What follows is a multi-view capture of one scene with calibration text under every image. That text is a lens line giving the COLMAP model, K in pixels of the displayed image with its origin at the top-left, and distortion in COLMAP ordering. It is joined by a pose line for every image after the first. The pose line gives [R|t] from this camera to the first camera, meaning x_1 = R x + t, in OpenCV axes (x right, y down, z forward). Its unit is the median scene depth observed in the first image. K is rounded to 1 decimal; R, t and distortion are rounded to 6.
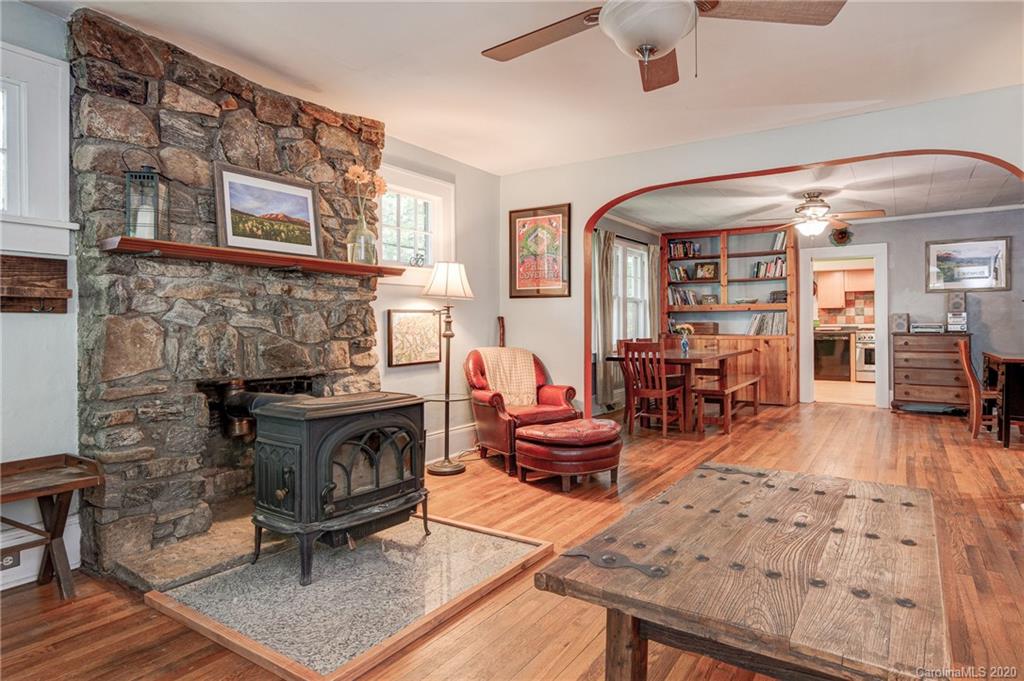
lens RADIAL K [[605.1, 0, 513.5], [0, 605.1, 323.9], [0, 0, 1]] dist [-0.000055, -0.000026]
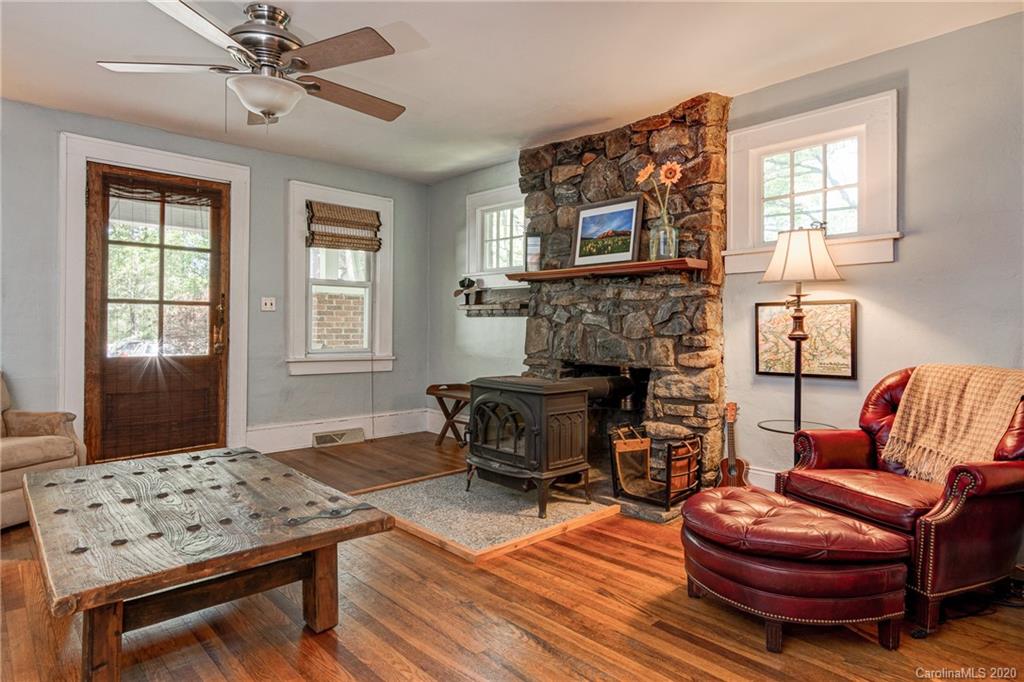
lens RADIAL K [[571.0, 0, 511.1], [0, 571.0, 328.7], [0, 0, 1]] dist [-0.016034, 0.000120]
pose [[-0.239733, 0.004976, -0.970826, 0.743229], [-0.001342, 0.999984, 0.005456, 0.007819], [0.970838, 0.002611, -0.239722, 1.042056]]
